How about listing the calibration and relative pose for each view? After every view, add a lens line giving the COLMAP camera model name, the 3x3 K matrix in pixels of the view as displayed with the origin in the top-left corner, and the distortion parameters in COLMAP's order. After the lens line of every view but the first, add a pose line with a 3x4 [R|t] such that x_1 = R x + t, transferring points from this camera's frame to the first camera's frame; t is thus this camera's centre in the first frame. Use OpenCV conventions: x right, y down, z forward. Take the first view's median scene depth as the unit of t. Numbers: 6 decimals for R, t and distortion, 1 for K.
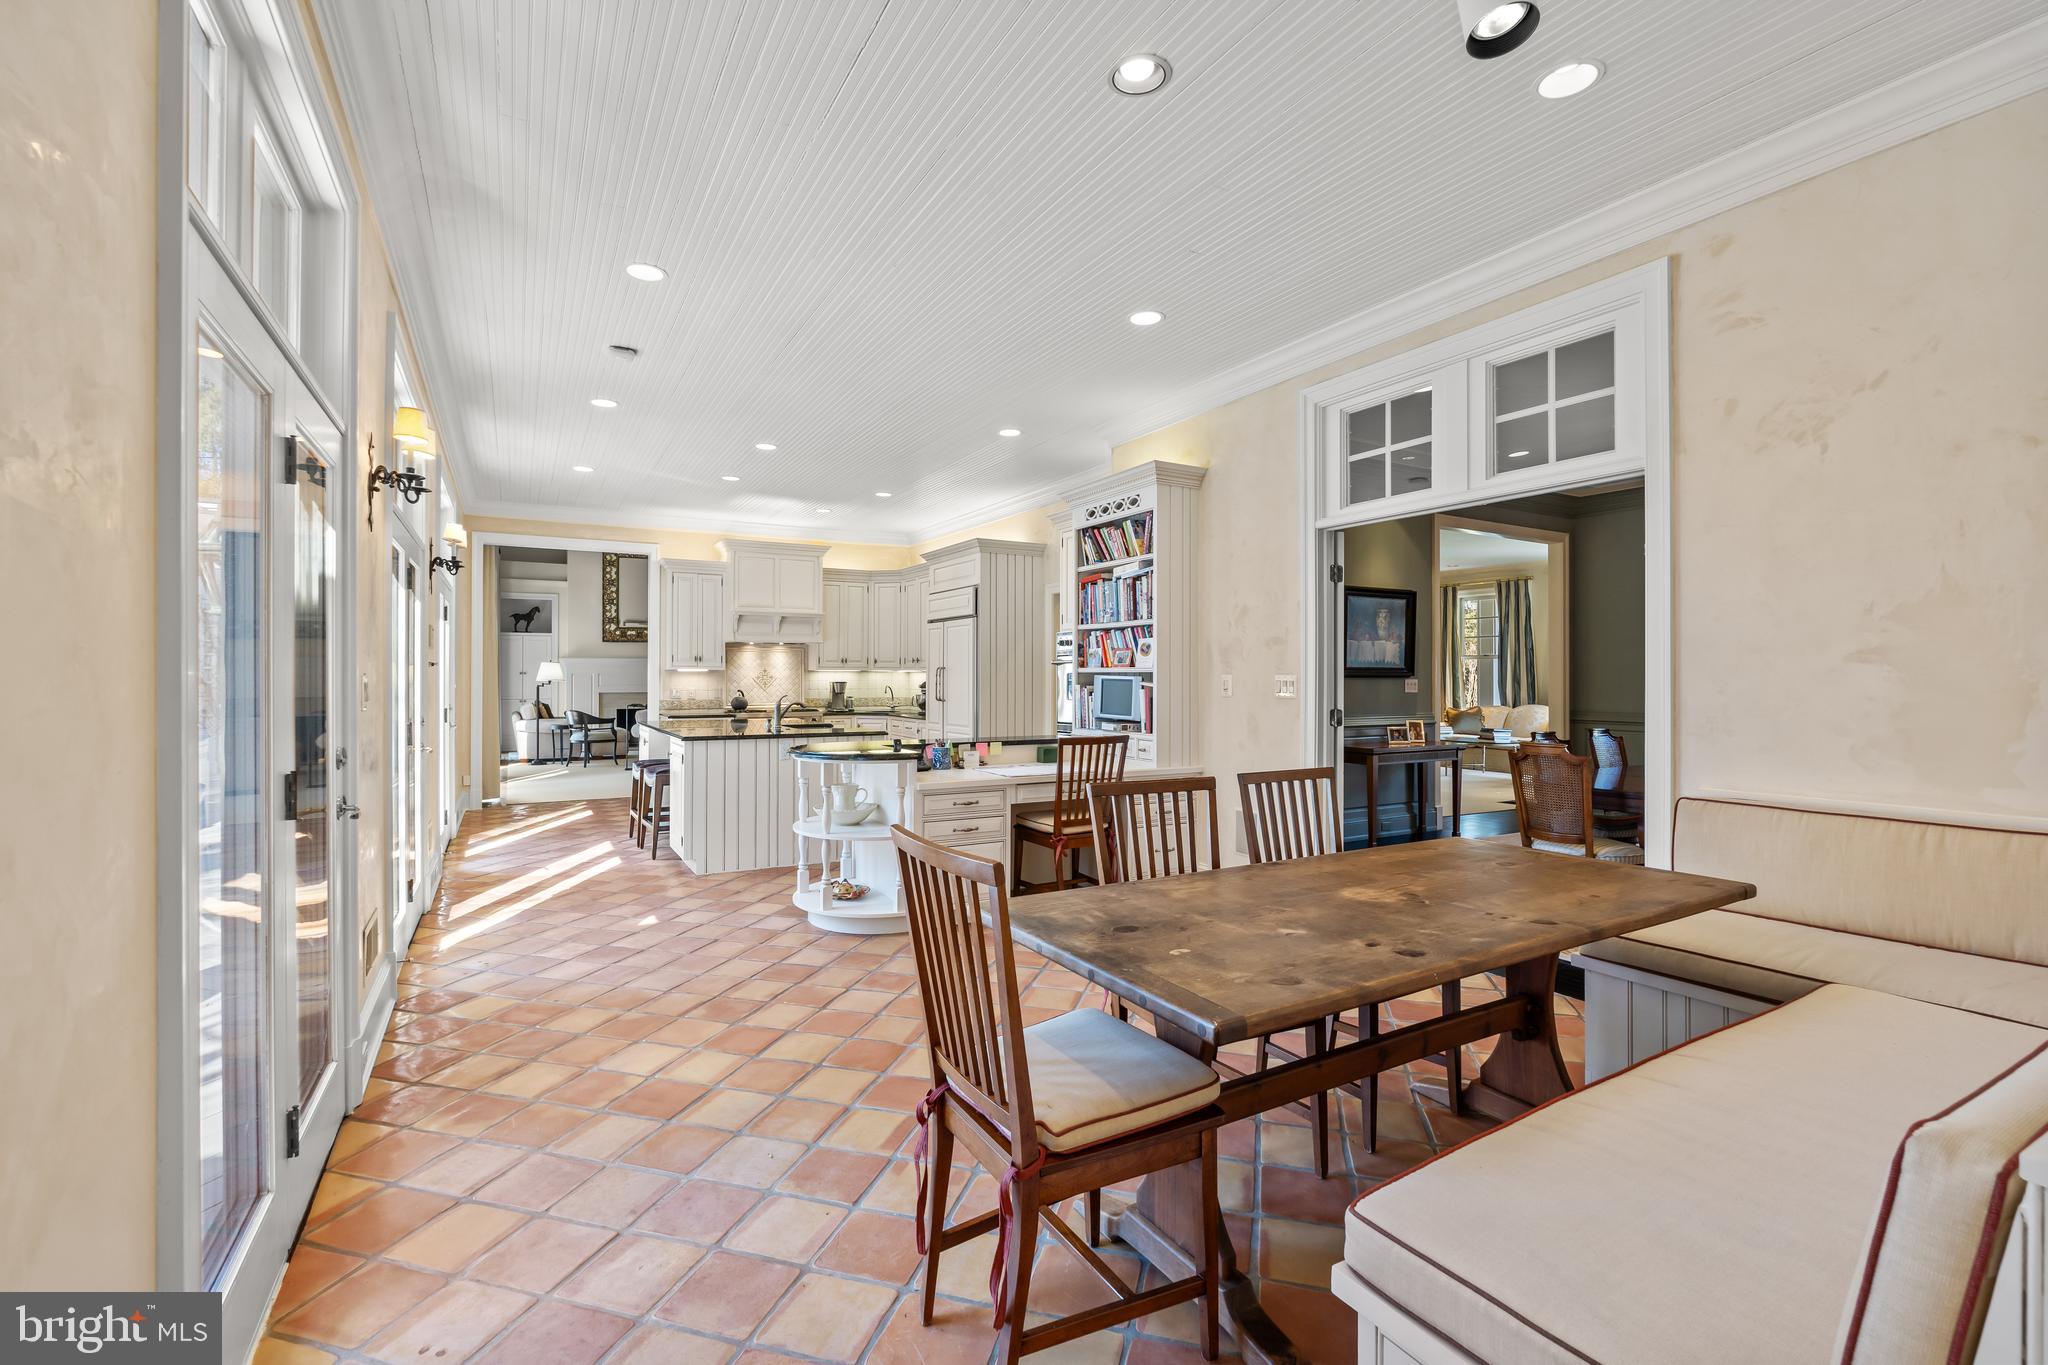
lens RADIAL K [[908.5, 0, 1024.0], [0, 908.5, 682.5], [0, 0, 1]] dist [-0.006289, 0.000402]
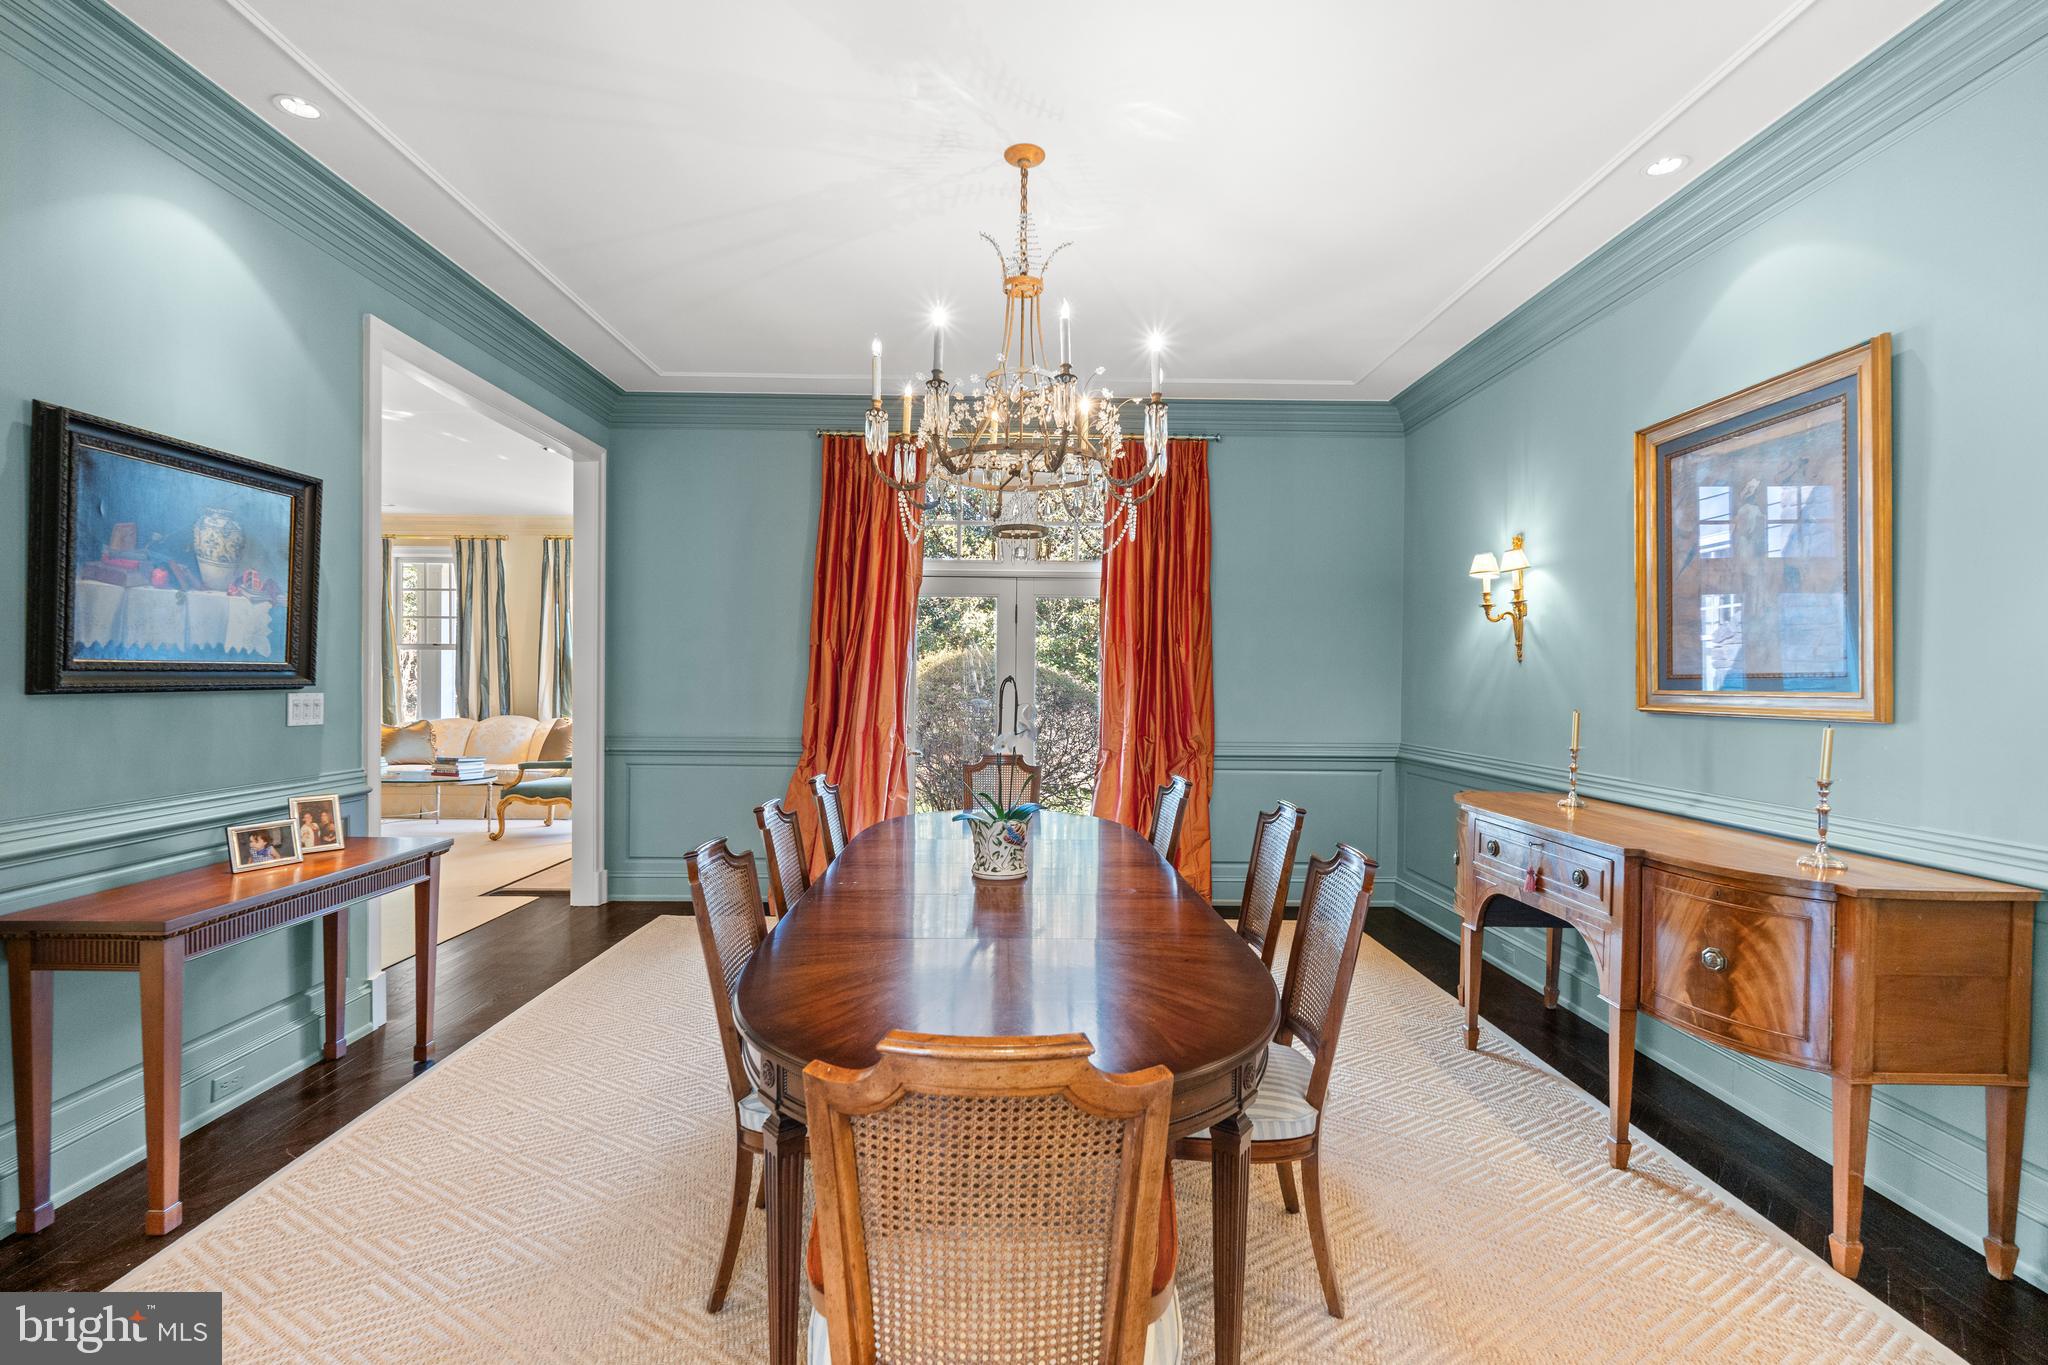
lens RADIAL K [[909.2, 0, 1024.0], [0, 909.2, 682.5], [0, 0, 1]] dist [-0.001848, 0.000186]
pose [[0.480992, -0.002091, 0.876723, 0.309210], [-0.004833, 0.999976, 0.005037, -0.016969], [-0.876712, -0.006660, 0.480970, 0.717482]]
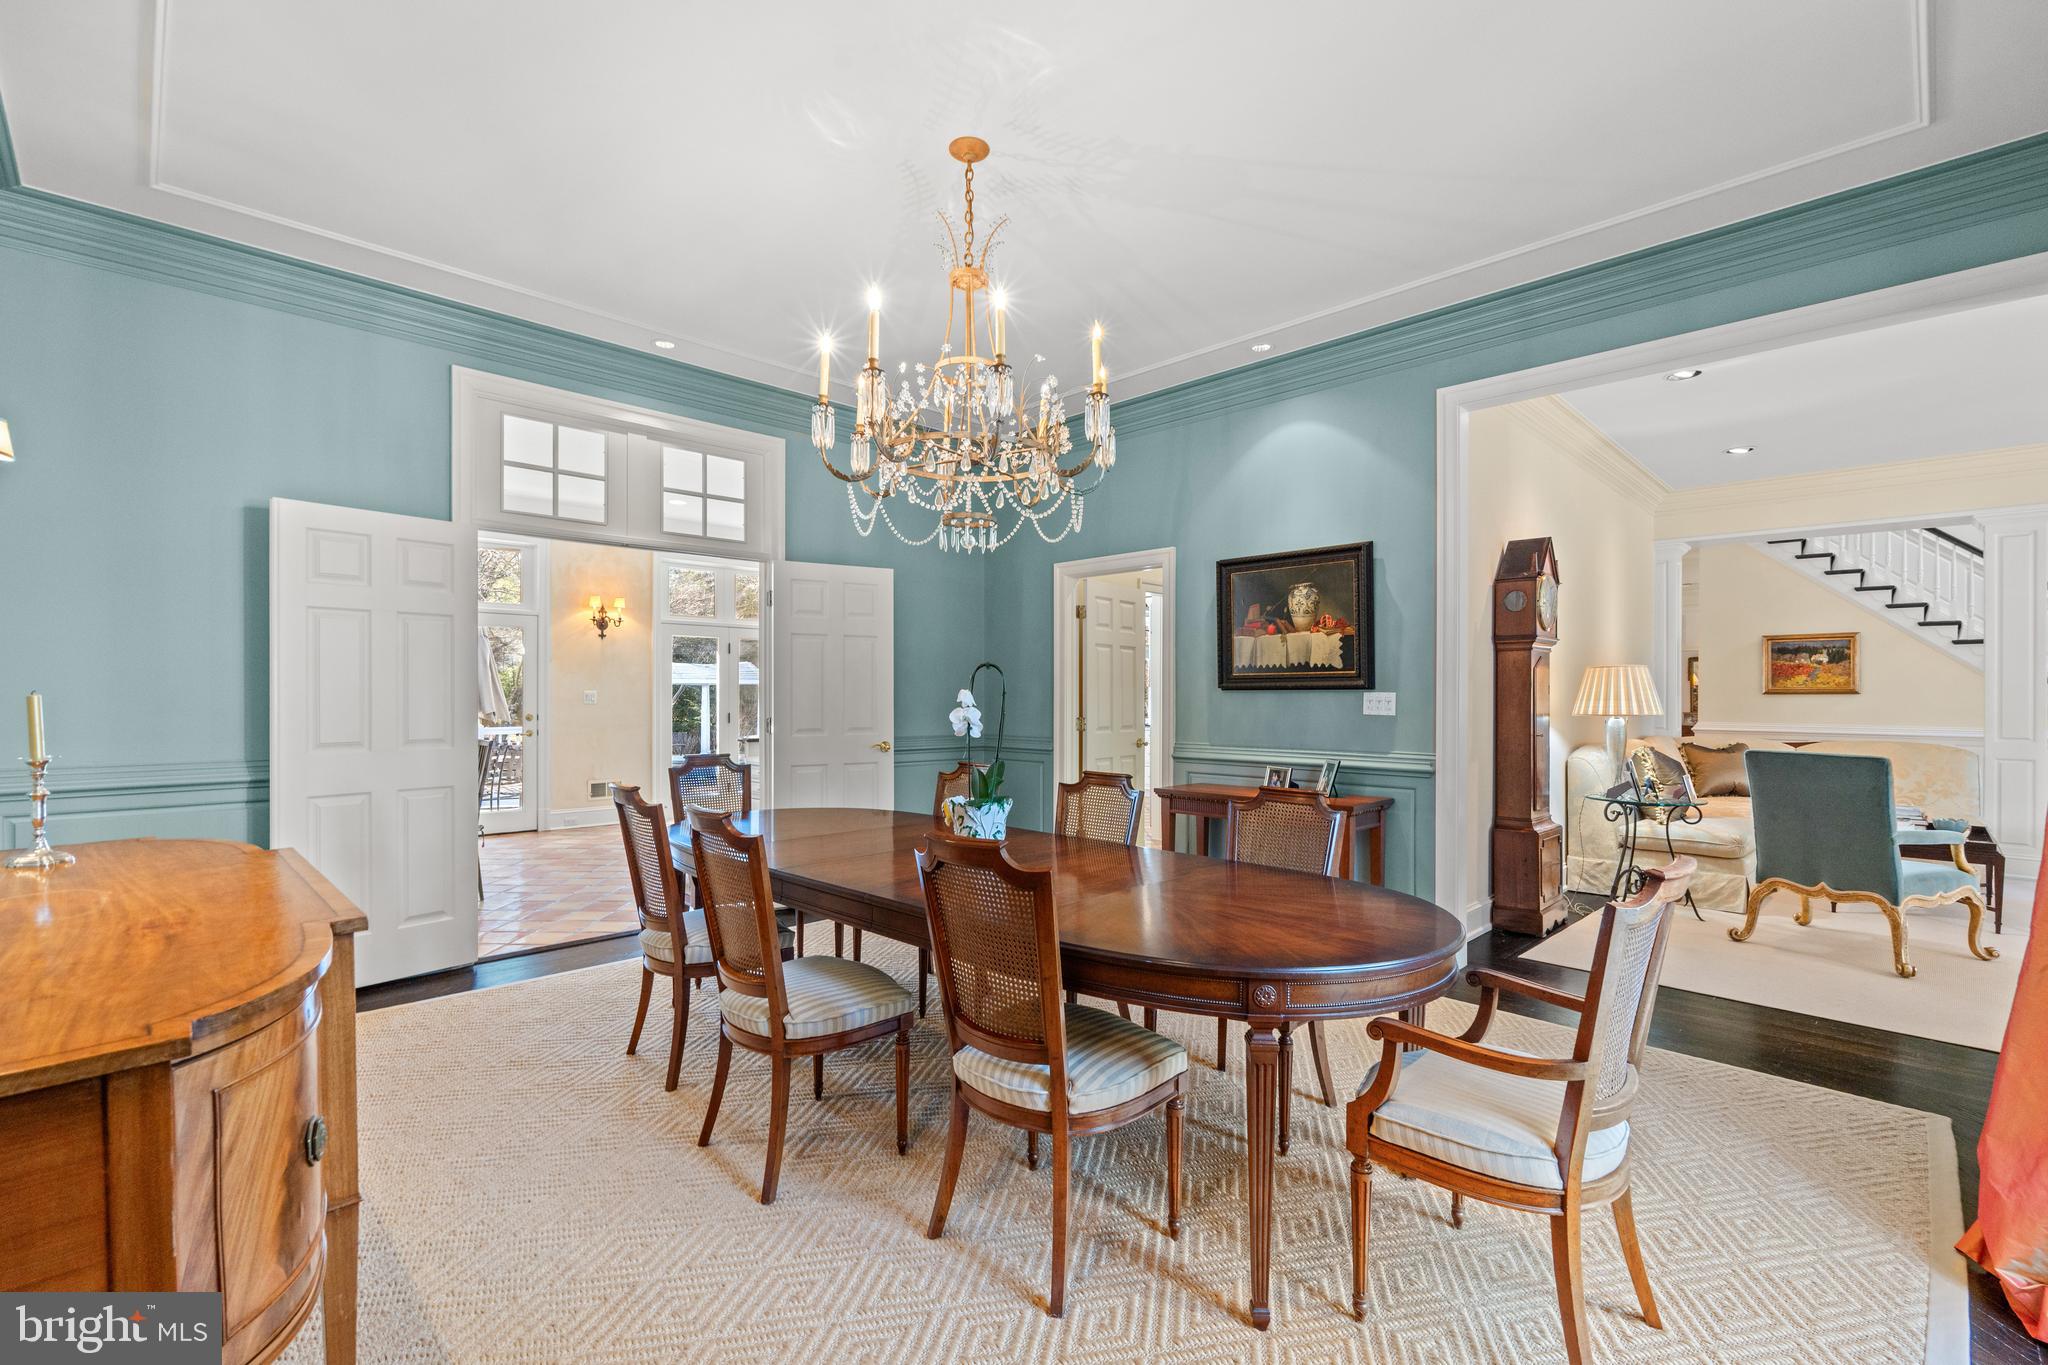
lens RADIAL K [[908.5, 0, 1024.0], [0, 908.5, 682.5], [0, 0, 1]] dist [-0.006289, 0.000402]
pose [[0.259734, -0.013182, -0.965590, 1.317931], [0.000111, 0.999907, -0.013620, -0.002591], [0.965680, 0.003430, 0.259711, 0.874180]]
